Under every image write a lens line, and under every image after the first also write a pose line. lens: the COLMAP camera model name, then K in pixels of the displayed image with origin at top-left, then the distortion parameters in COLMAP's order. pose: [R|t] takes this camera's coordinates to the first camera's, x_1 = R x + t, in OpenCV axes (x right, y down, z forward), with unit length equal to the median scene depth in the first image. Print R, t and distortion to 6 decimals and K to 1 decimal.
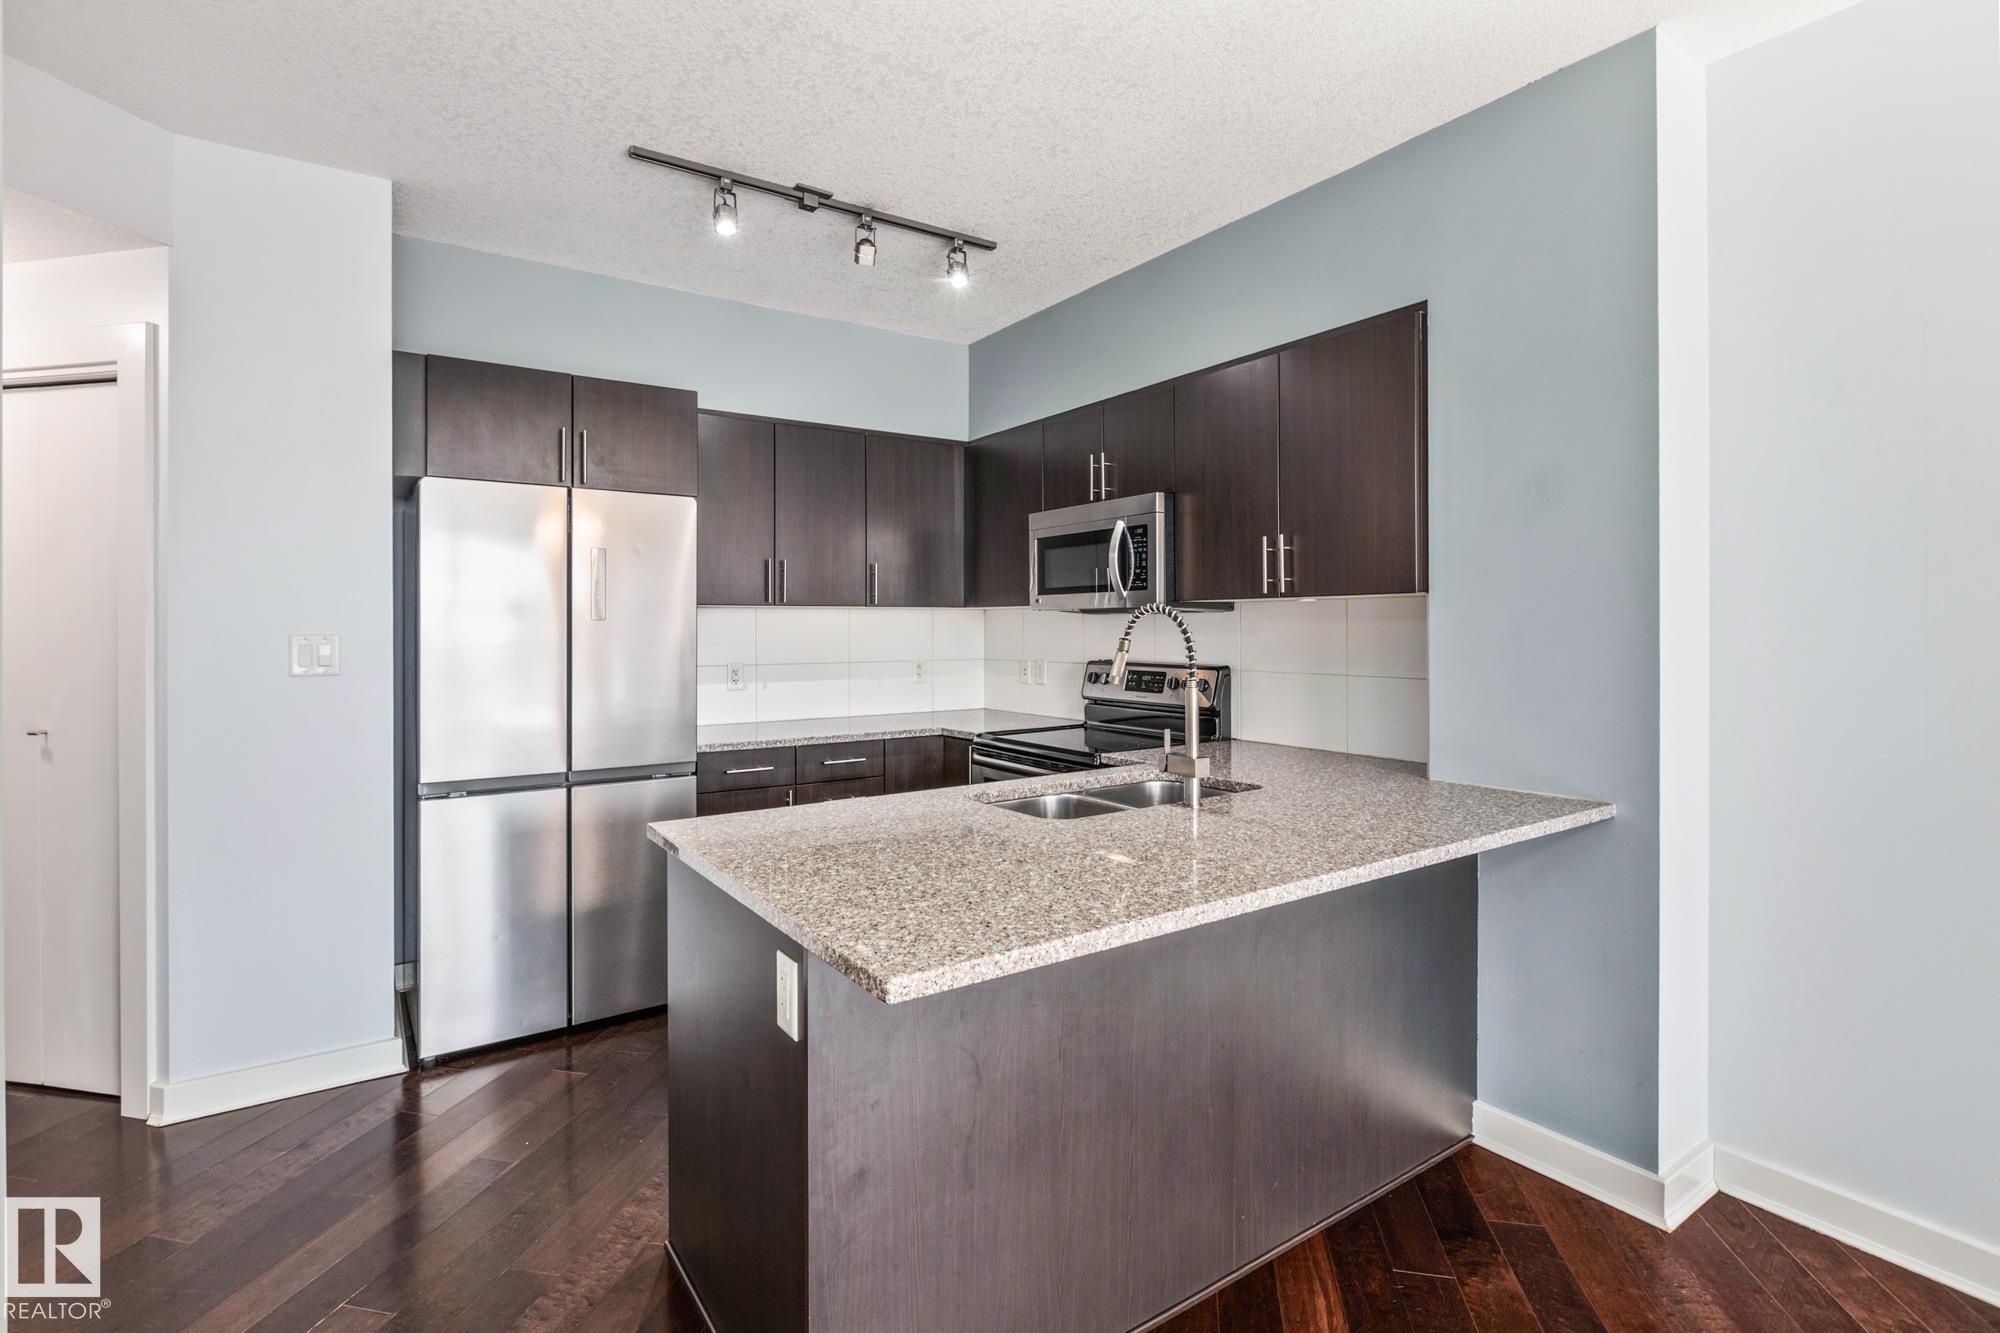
lens RADIAL K [[939.5, 0, 989.7], [0, 939.5, 630.9], [0, 0, 1]] dist [-0.005248, 0.000952]
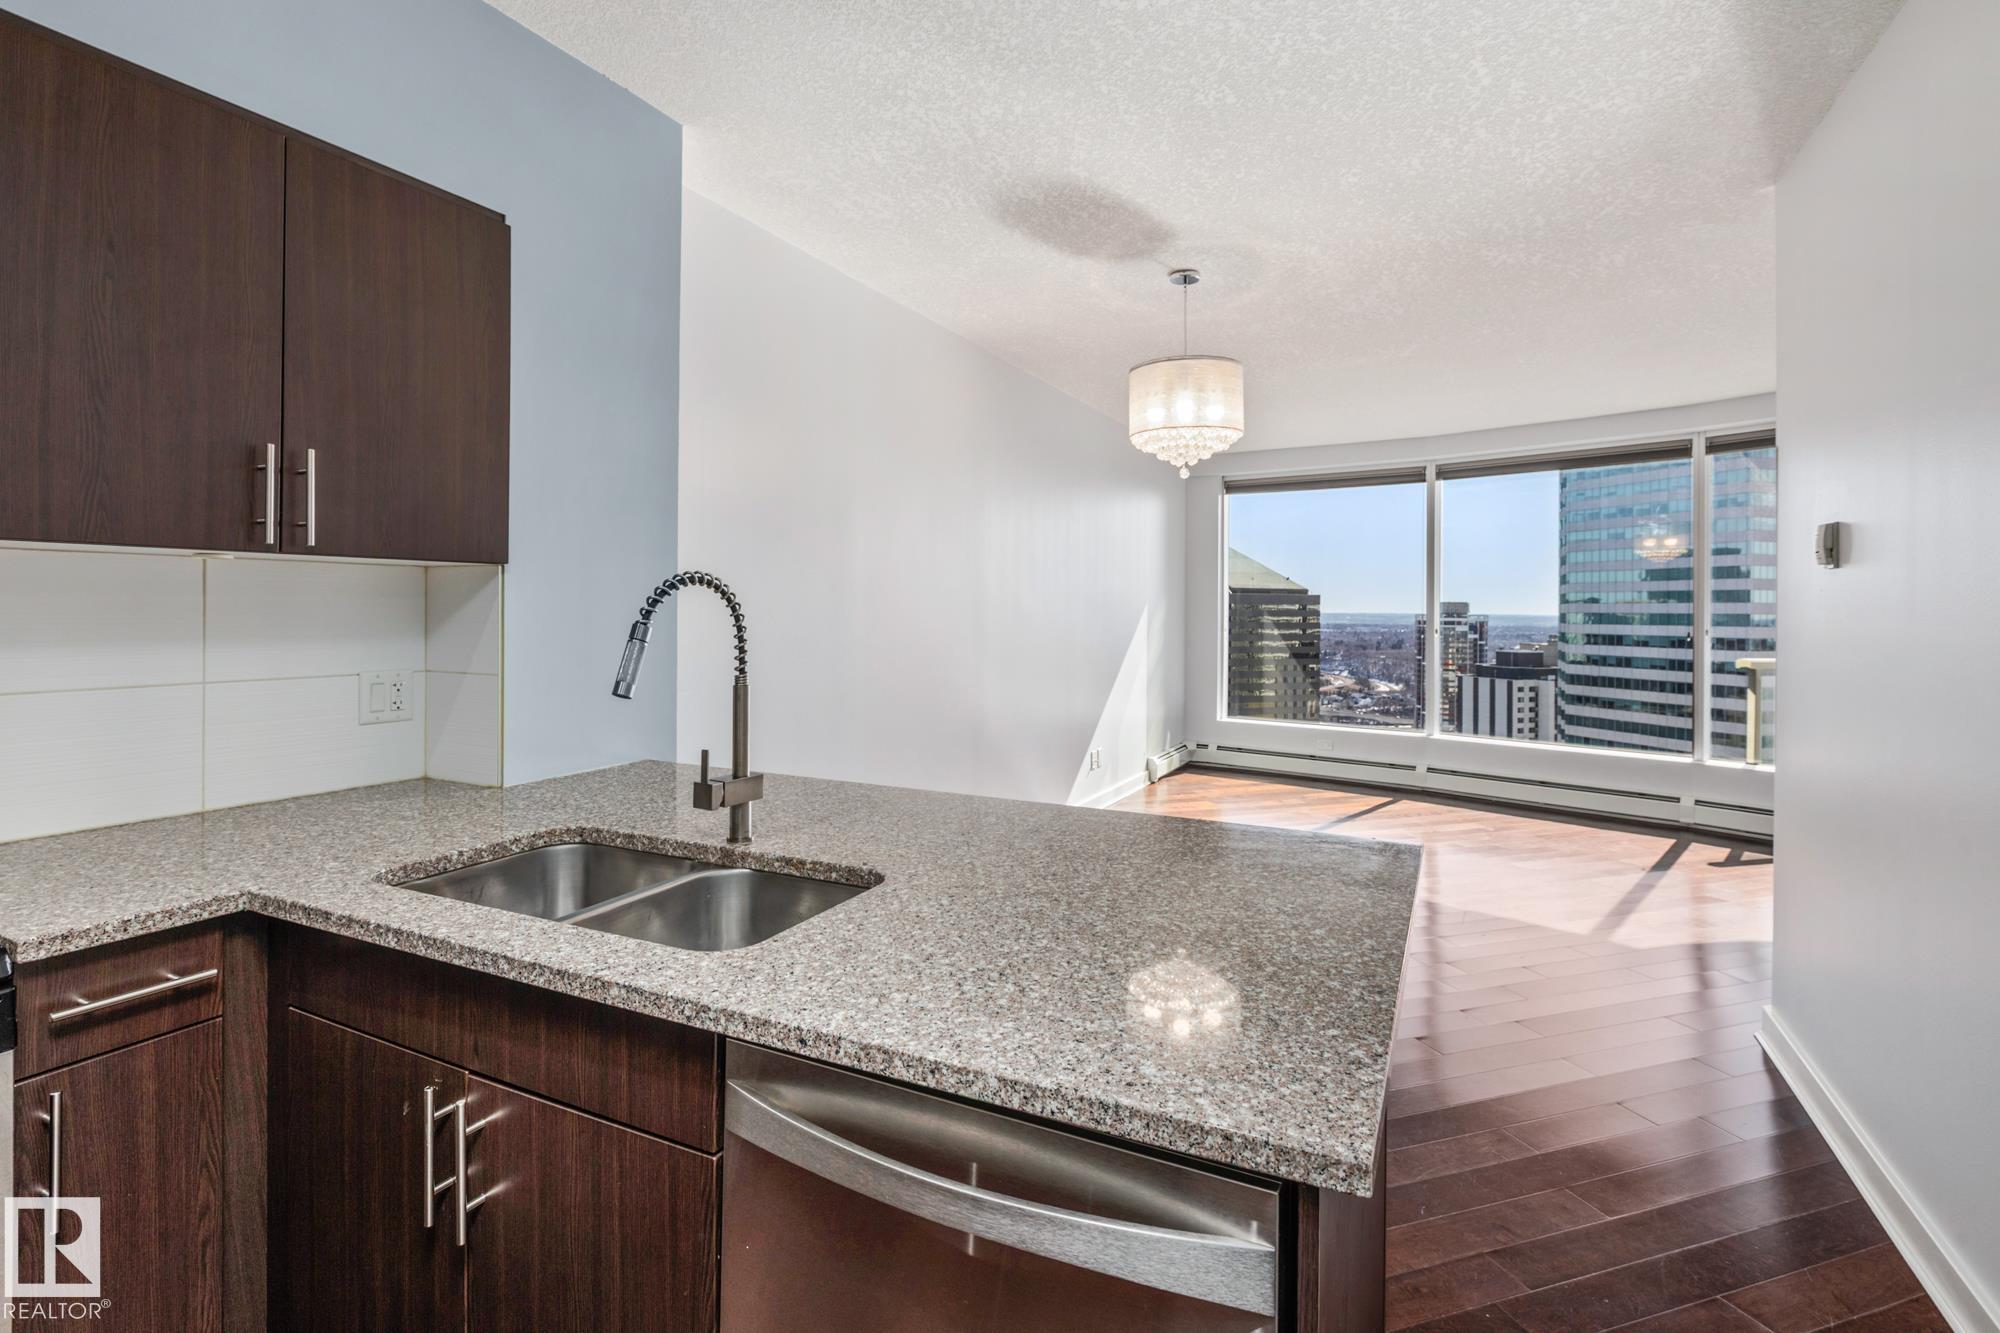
lens RADIAL K [[939.5, 0, 982.4], [0, 939.5, 611.4], [0, 0, 1]] dist [-0.005248, 0.000952]
pose [[-0.489953, -0.002560, 0.871745, -0.325244], [-0.002596, 0.999996, 0.001477, -0.000777], [-0.871745, -0.001540, -0.489957, 0.706751]]
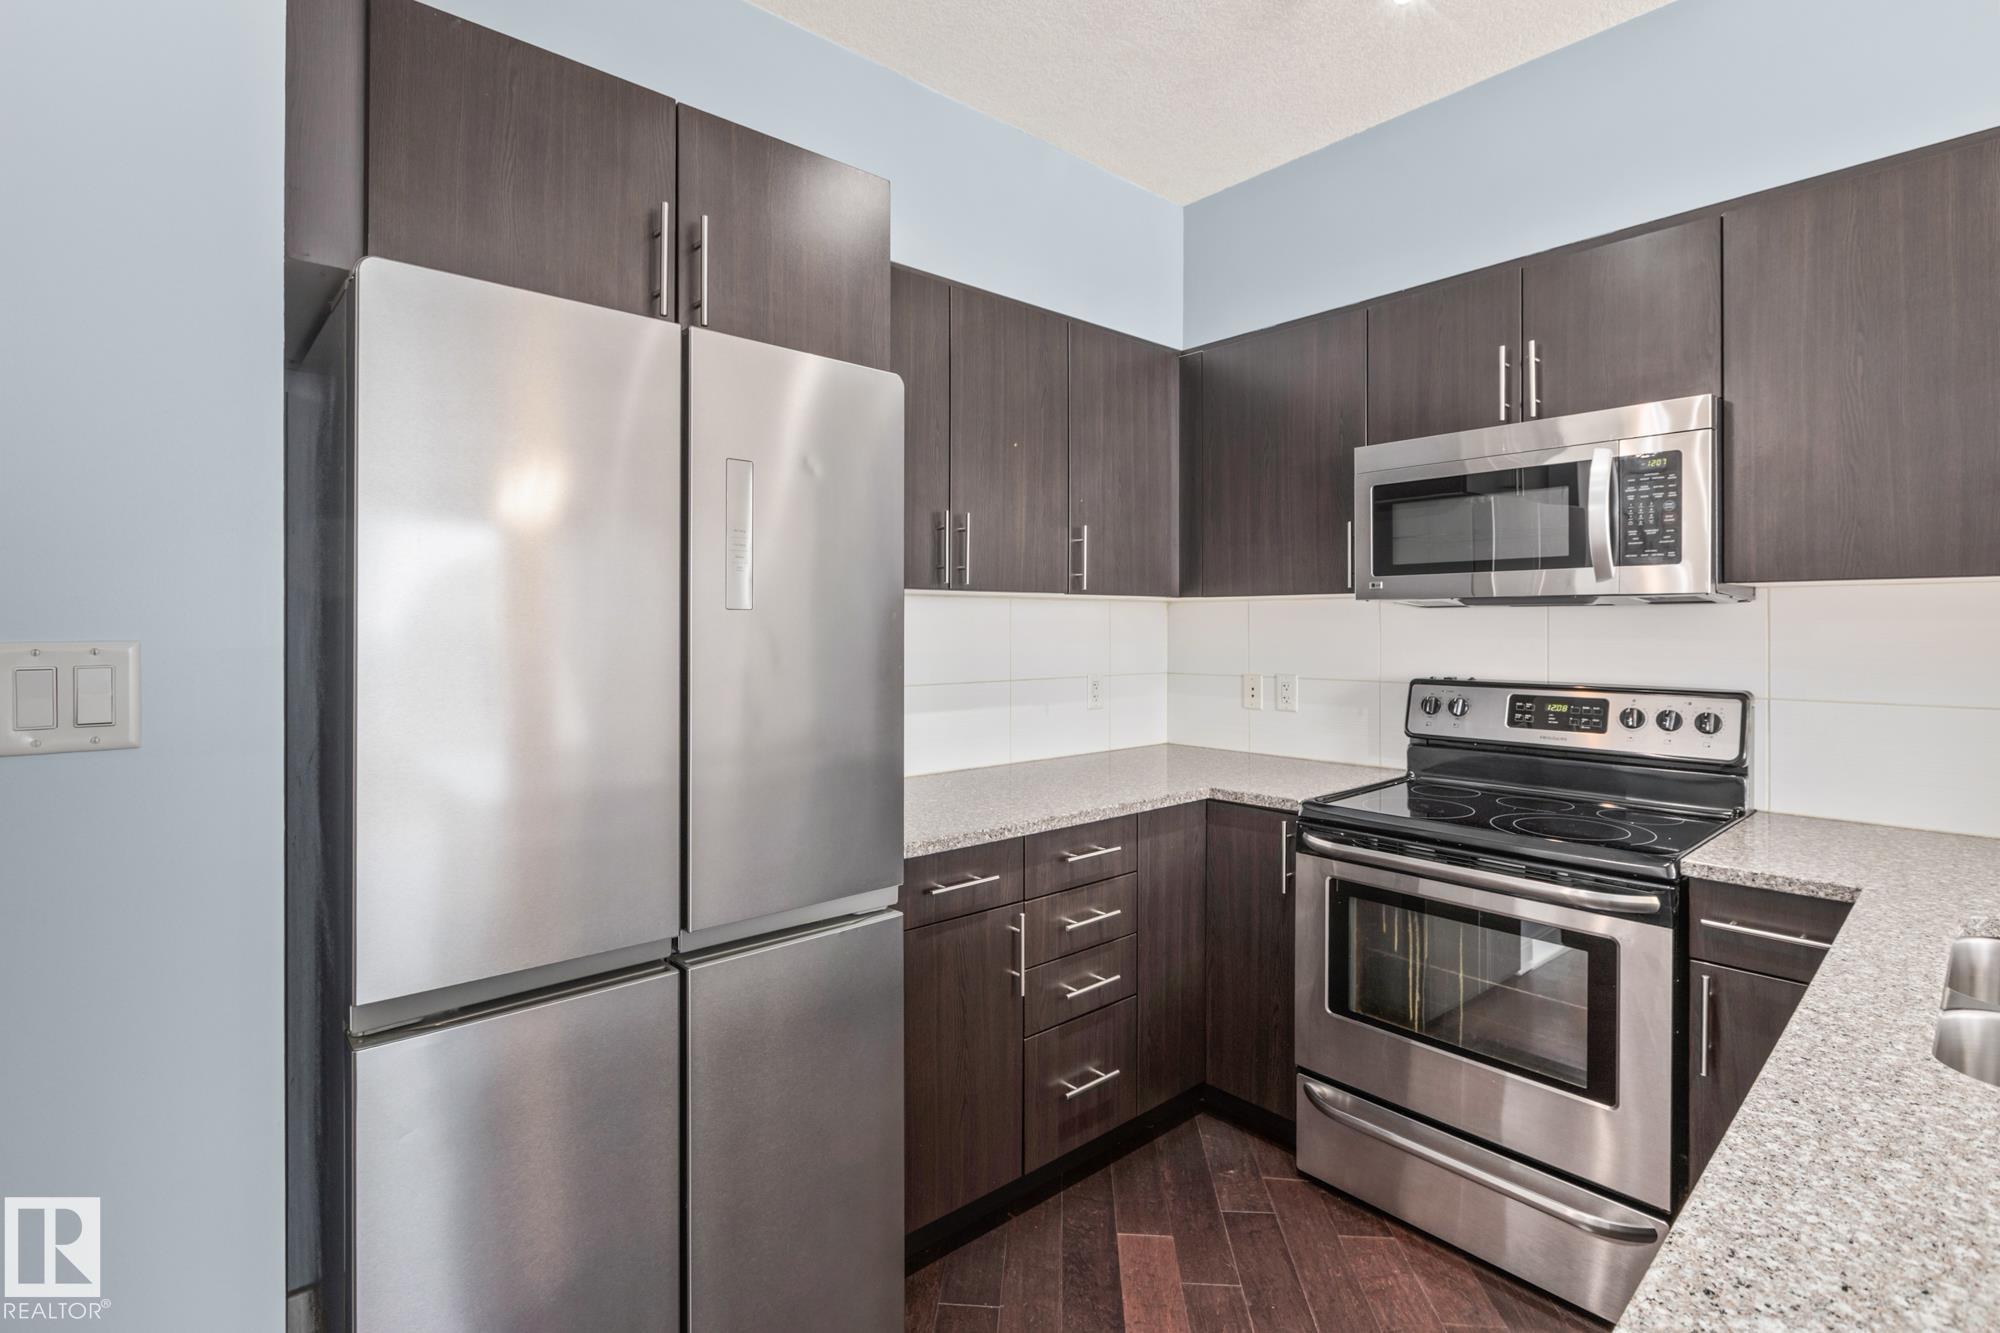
lens RADIAL K [[939.5, 0, 992.5], [0, 939.5, 628.5], [0, 0, 1]] dist [-0.005248, 0.000952]
pose [[0.992175, 0.002940, 0.124824, -0.288991], [-0.002434, 0.999988, -0.004205, 0.000172], [-0.124835, 0.003868, 0.992170, 0.422580]]
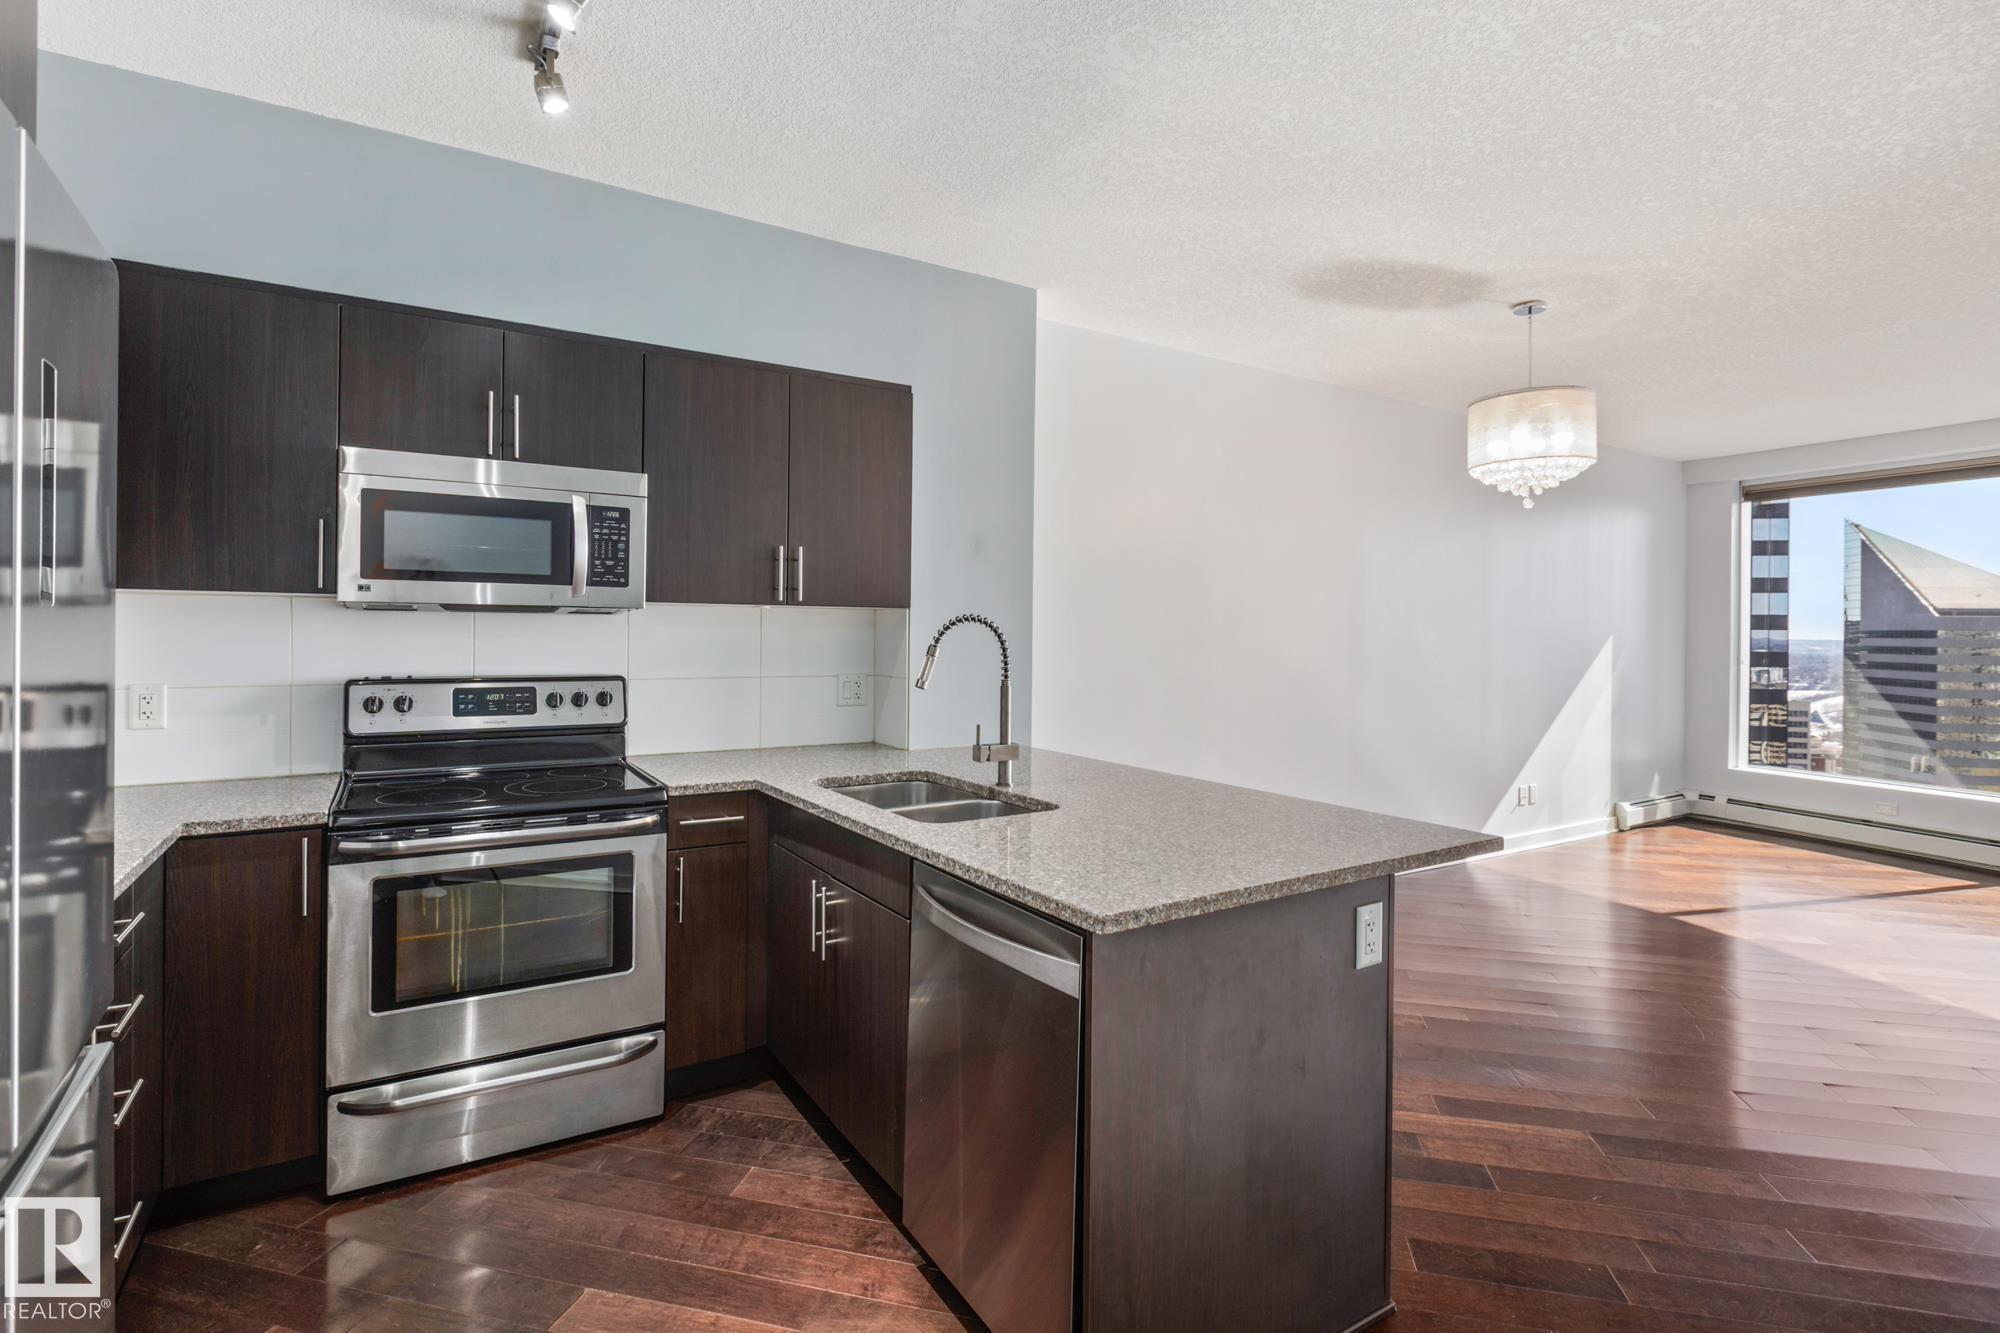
lens RADIAL K [[939.5, 0, 982.9], [0, 939.5, 635.8], [0, 0, 1]] dist [-0.005248, 0.000952]
pose [[0.035132, -0.001229, 0.999382, -0.580589], [-0.005561, 0.999984, 0.001425, -0.002869], [-0.999367, -0.005608, 0.035124, 0.578973]]
